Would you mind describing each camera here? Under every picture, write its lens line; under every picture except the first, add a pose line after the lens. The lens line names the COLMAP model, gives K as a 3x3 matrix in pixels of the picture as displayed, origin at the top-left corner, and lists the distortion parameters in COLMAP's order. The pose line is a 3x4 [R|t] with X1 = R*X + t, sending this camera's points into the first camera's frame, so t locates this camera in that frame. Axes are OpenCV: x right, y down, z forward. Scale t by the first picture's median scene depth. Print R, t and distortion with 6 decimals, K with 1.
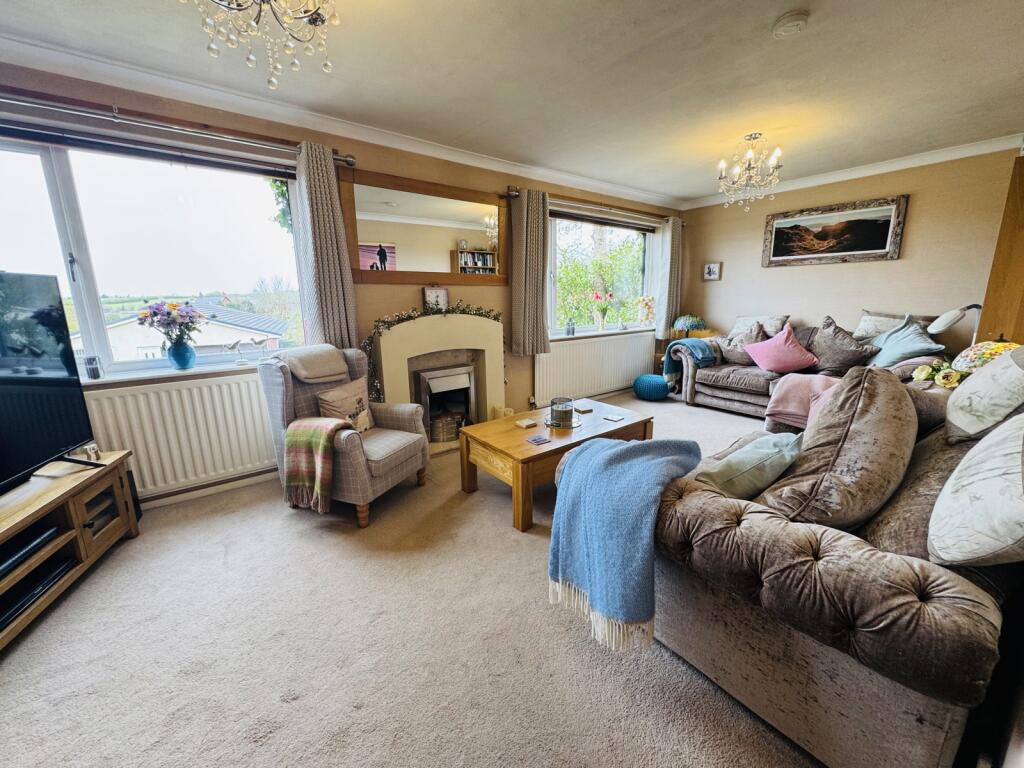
lens RADIAL K [[409.6, 0, 514.8], [0, 409.6, 382.4], [0, 0, 1]] dist [-0.002652, 0.000021]
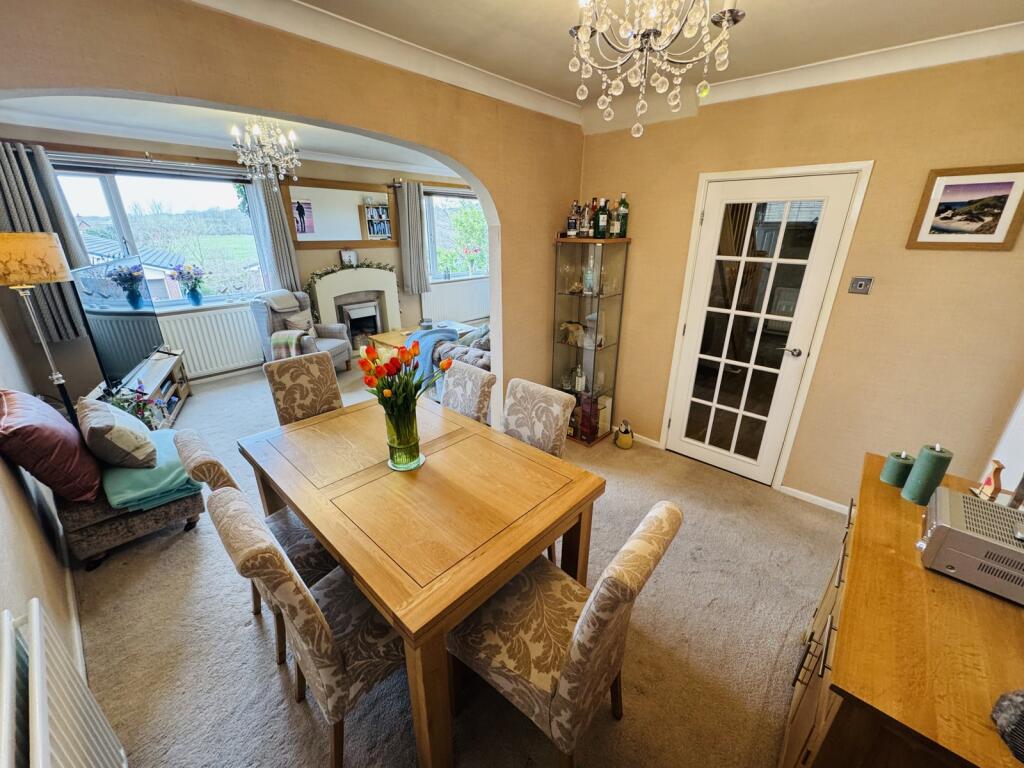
lens RADIAL K [[409.6, 0, 513.2], [0, 409.6, 383.1], [0, 0, 1]] dist [-0.002652, 0.000021]
pose [[0.984825, -0.044203, 0.167825, 0.148076], [0.017324, 0.987229, 0.158365, 0.032512], [-0.172682, -0.153054, 0.973014, -0.734973]]
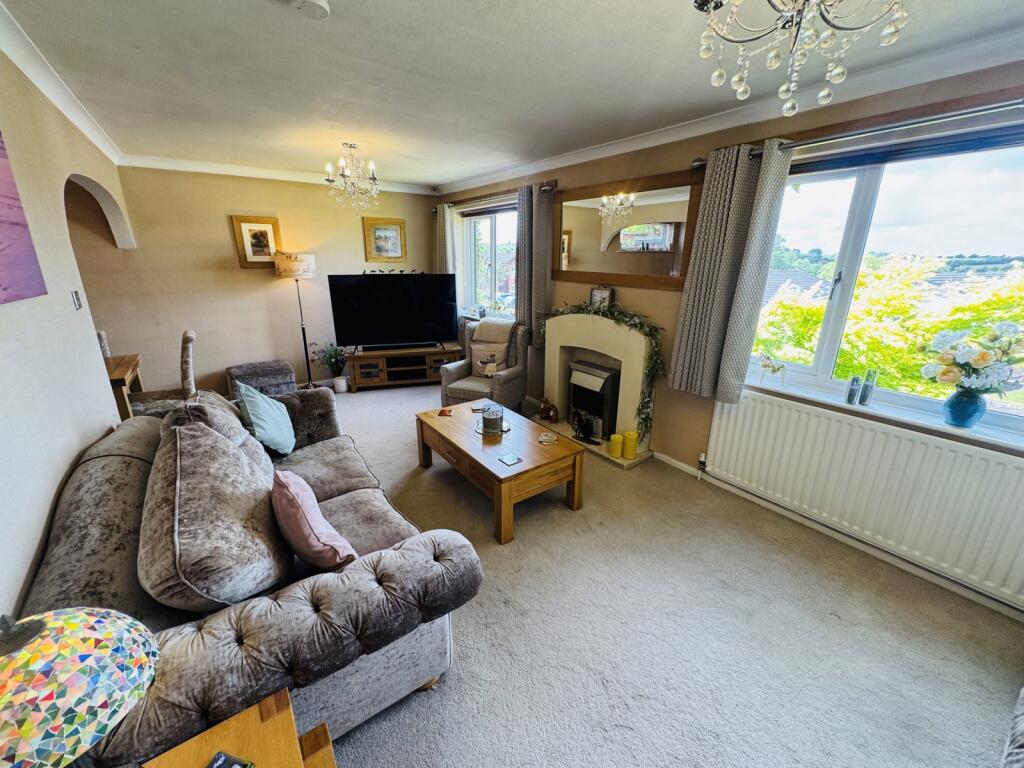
lens RADIAL K [[409.6, 0, 520.9], [0, 409.6, 381.7], [0, 0, 1]] dist [-0.002652, 0.000021]
pose [[-0.031014, 0.302592, -0.952615, 0.885903], [-0.212346, 0.929323, 0.302107, -0.290764], [0.976702, 0.211654, 0.035432, 0.851993]]
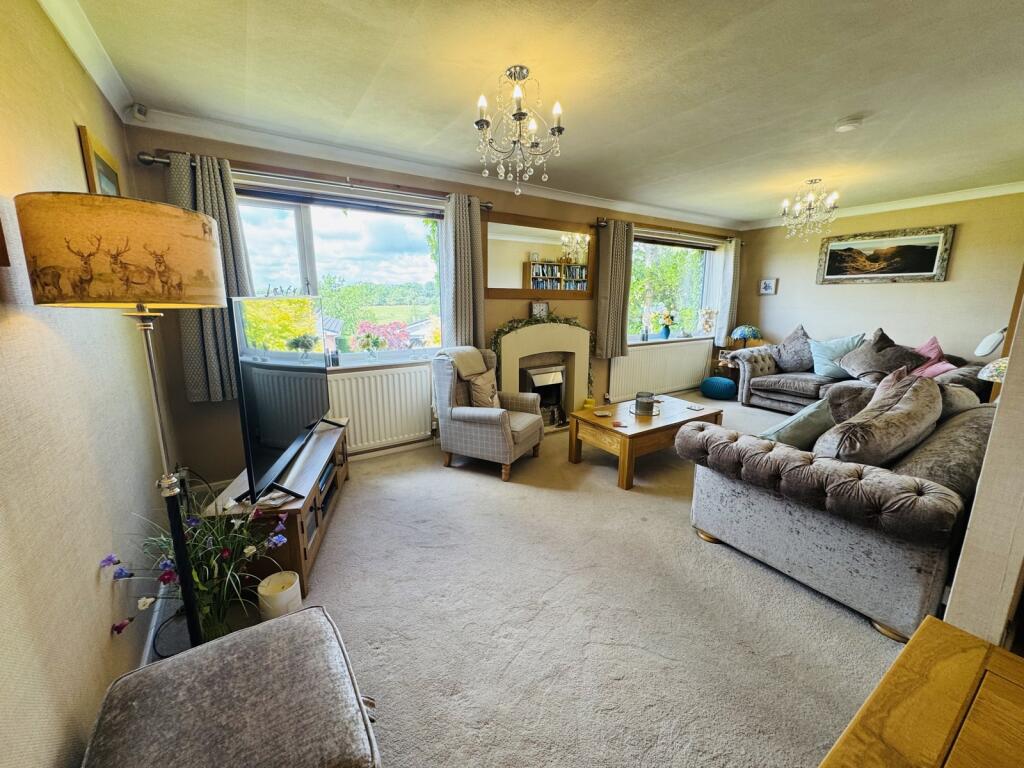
lens RADIAL K [[409.6, 0, 515.0], [0, 409.6, 377.2], [0, 0, 1]] dist [-0.002652, 0.000021]
pose [[0.996553, 0.029707, -0.077451, -0.173862], [-0.030842, 0.999433, -0.013498, 0.017444], [0.077006, 0.015840, 0.996905, -0.246555]]
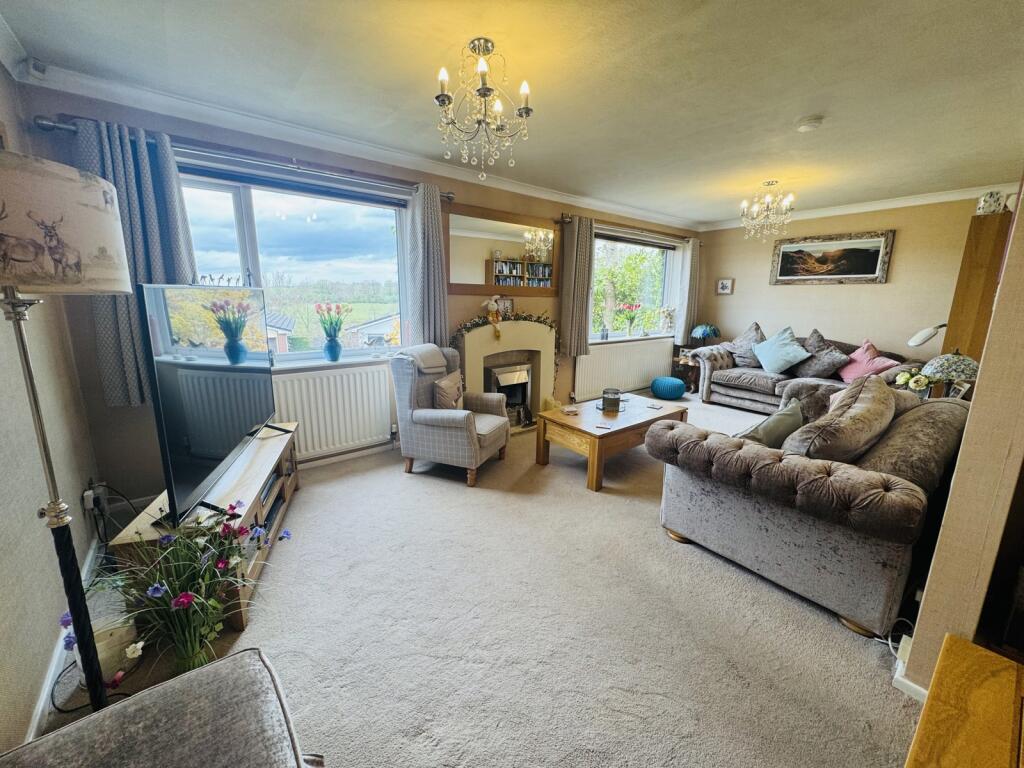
lens RADIAL K [[409.6, 0, 514.9], [0, 409.6, 381.7], [0, 0, 1]] dist [-0.002652, 0.000021]
pose [[0.999641, 0.022717, 0.014214, -0.181949], [-0.022669, 0.999737, -0.003494, 0.017367], [-0.014290, 0.003170, 0.999893, -0.208625]]
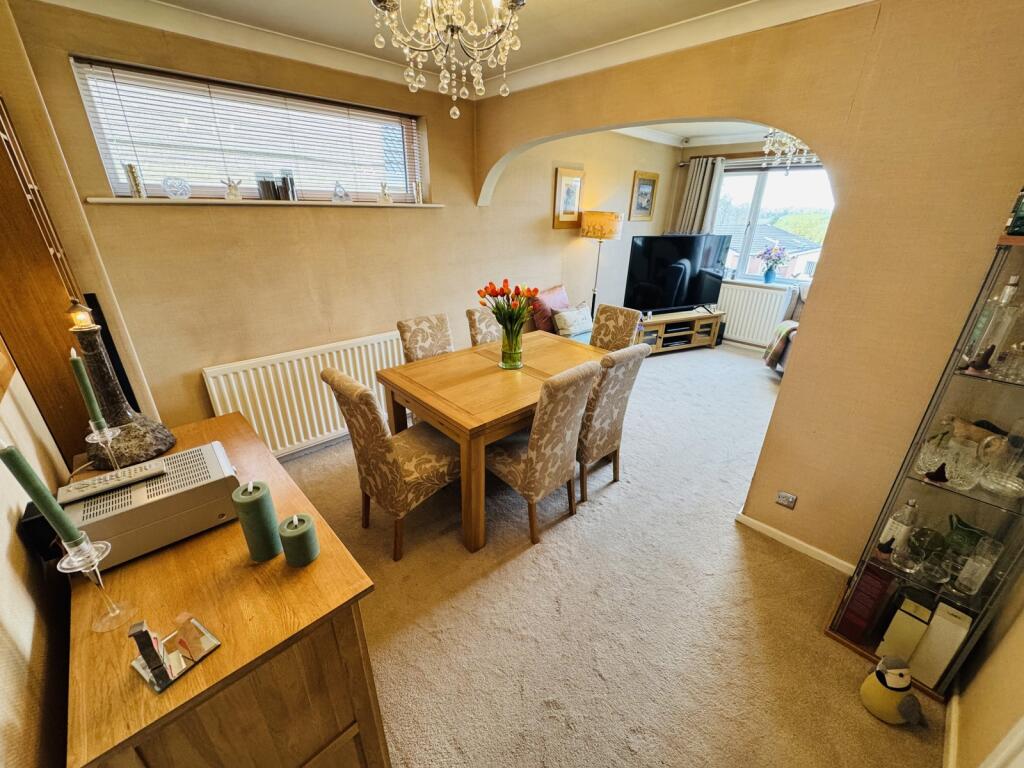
lens RADIAL K [[409.6, 0, 515.3], [0, 409.6, 381.1], [0, 0, 1]] dist [-0.002652, 0.000021]
pose [[0.108791, 0.402532, -0.908918, 0.790125], [-0.221785, 0.901126, 0.372535, -0.055823], [0.969008, 0.161056, 0.187310, -0.347466]]
